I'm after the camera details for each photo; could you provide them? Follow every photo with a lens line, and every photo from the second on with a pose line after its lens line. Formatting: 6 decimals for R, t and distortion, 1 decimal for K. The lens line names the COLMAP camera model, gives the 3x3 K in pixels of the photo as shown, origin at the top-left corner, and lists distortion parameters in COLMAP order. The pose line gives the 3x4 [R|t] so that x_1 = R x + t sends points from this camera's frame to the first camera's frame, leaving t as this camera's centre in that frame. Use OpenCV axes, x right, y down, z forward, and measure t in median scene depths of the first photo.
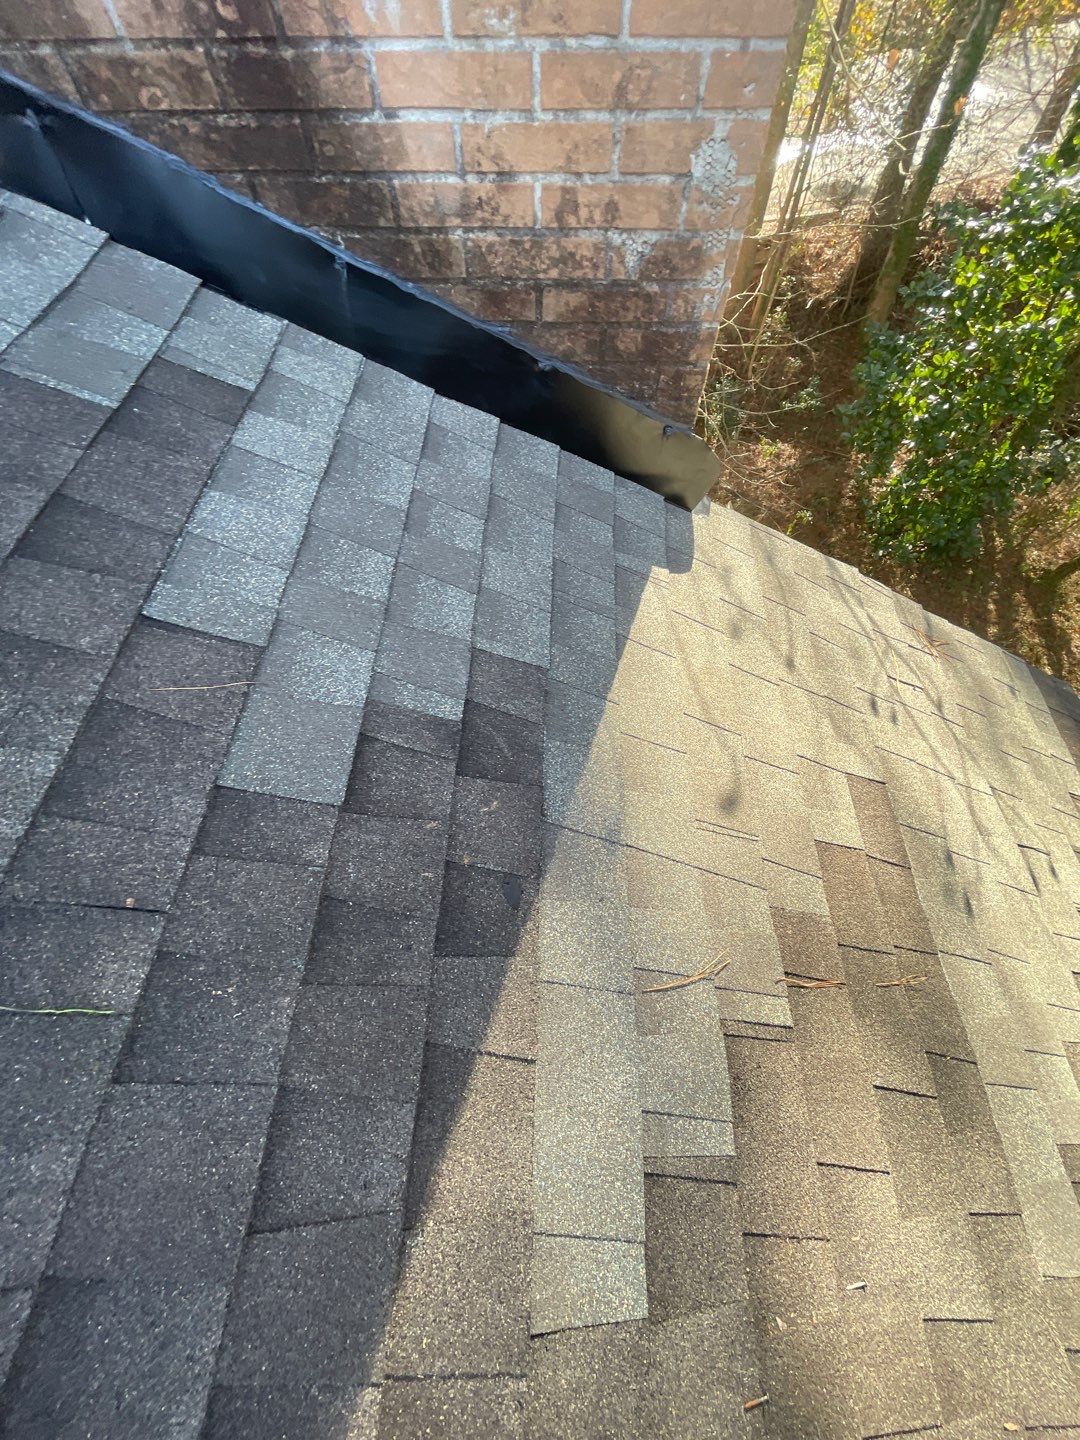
lens RADIAL K [[555.7, 0, 540.0], [0, 555.7, 720.0], [0, 0, 1]] dist [0.000290, -0.003512]
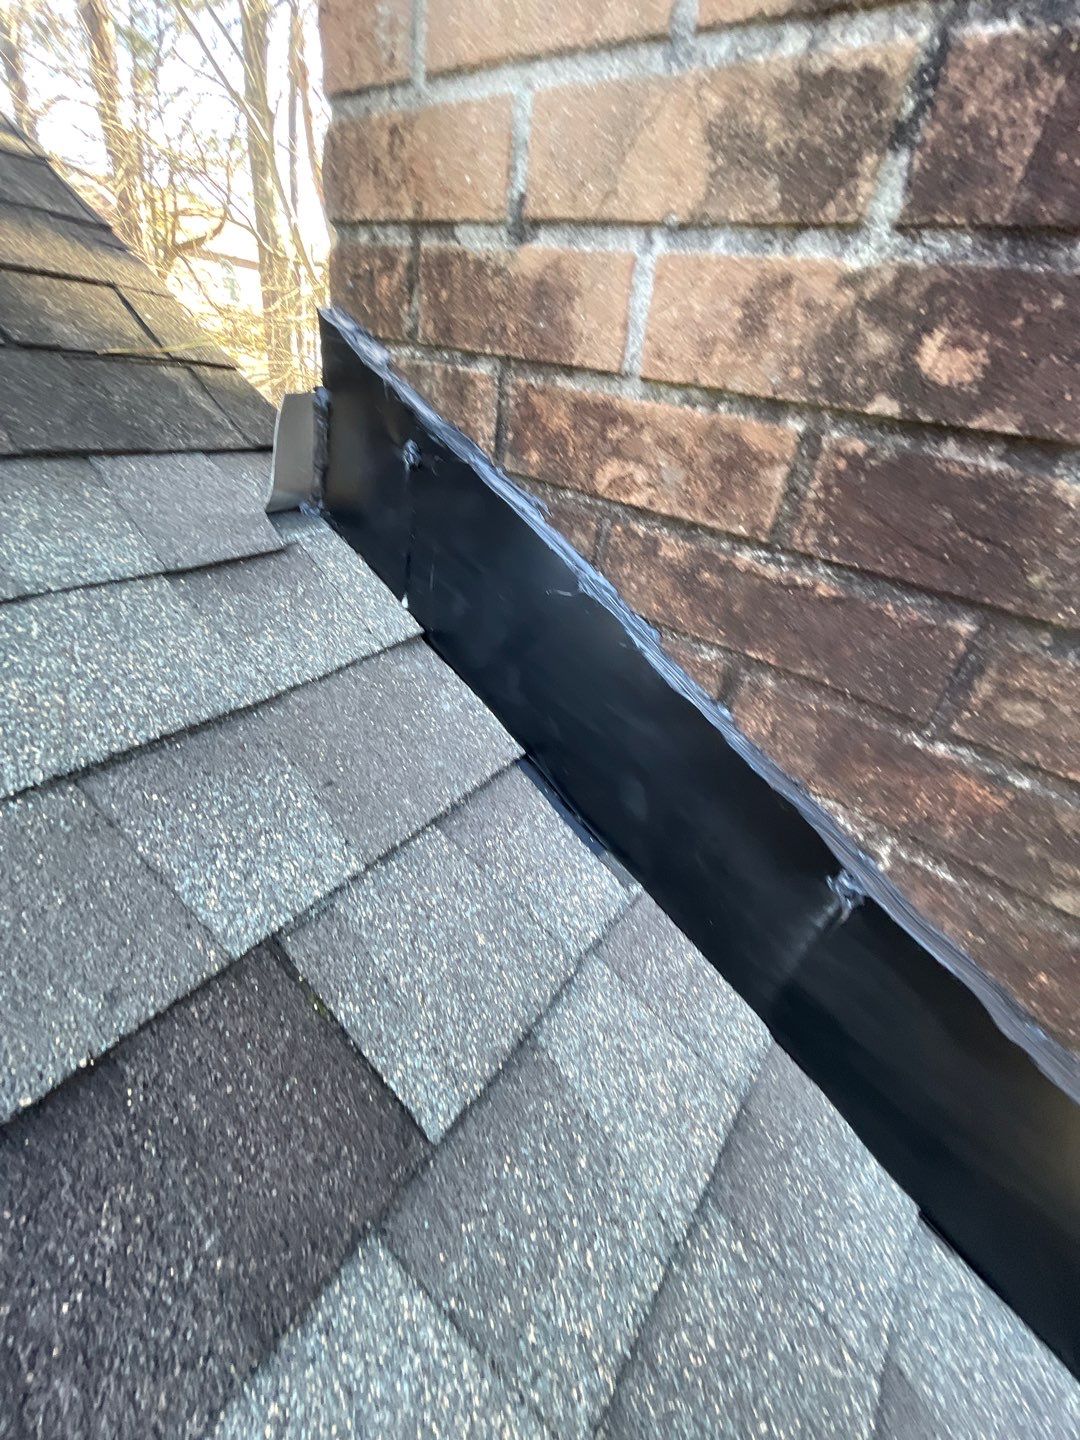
lens RADIAL K [[555.7, 0, 540.0], [0, 555.7, 720.0], [0, 0, 1]] dist [0.000290, -0.003512]
pose [[0.805580, 0.402207, -0.435052, -0.462427], [-0.559168, 0.758878, -0.333819, -0.759728], [0.195887, 0.512186, 0.836238, 0.676039]]
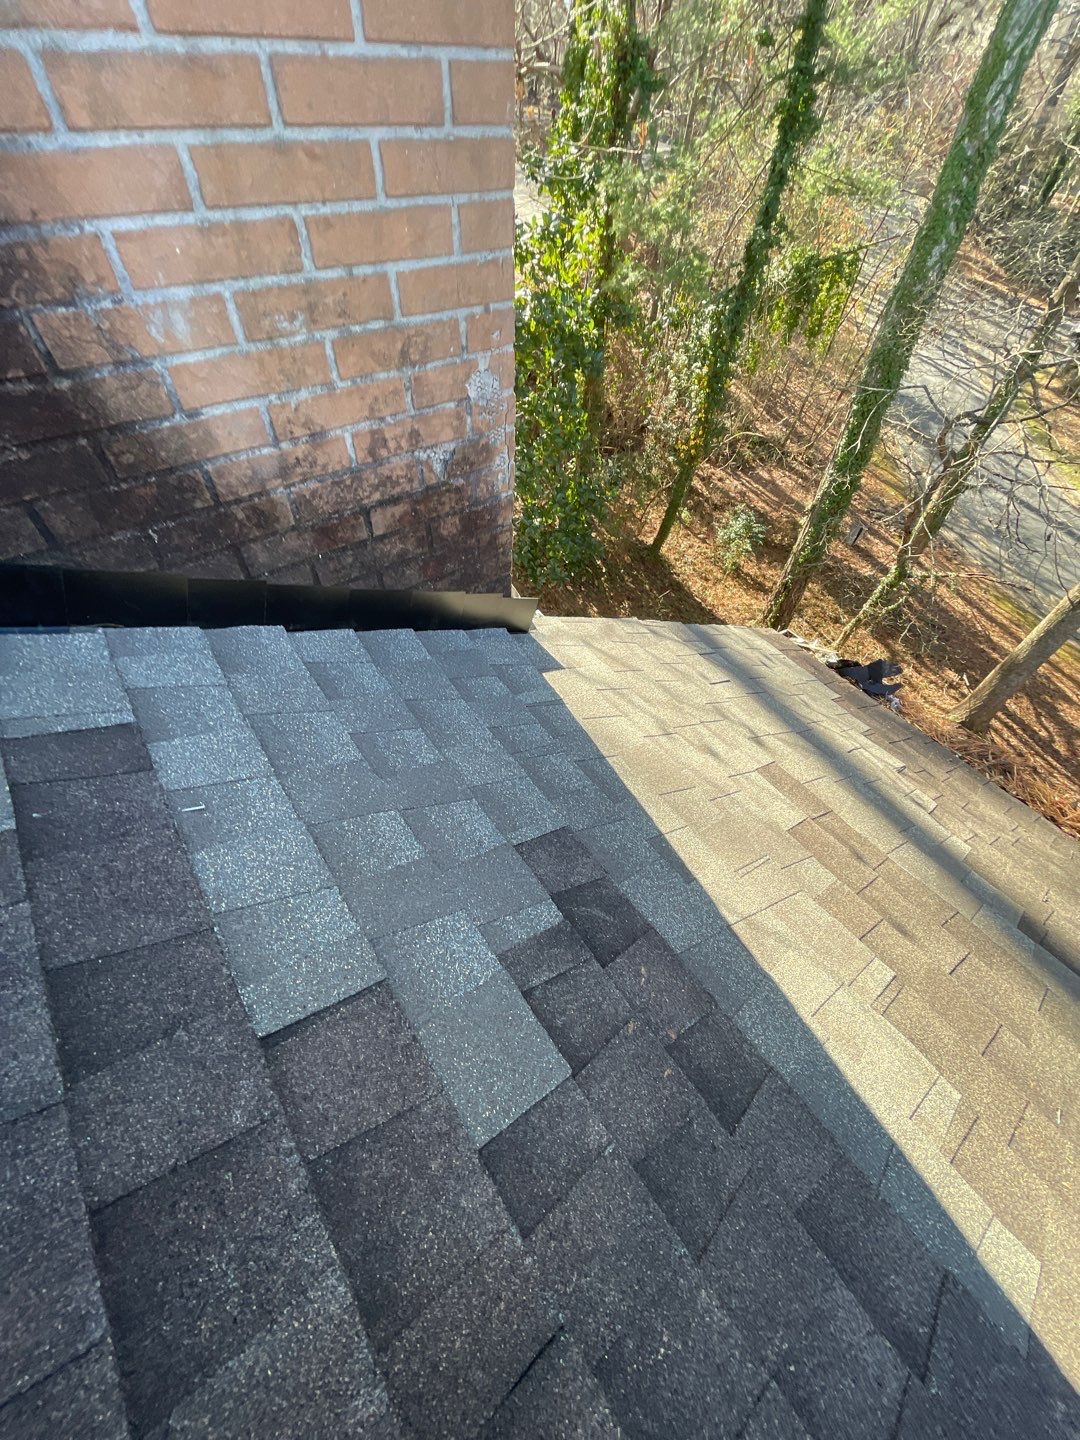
lens RADIAL K [[576.8, 0, 540.0], [0, 576.8, 720.0], [0, 0, 1]] dist [-0.004713, 0.000306]
pose [[0.783556, -0.448468, 0.430019, -0.446321], [0.510836, 0.858966, -0.034999, -0.278357], [-0.353676, 0.247092, 0.902141, 0.012212]]
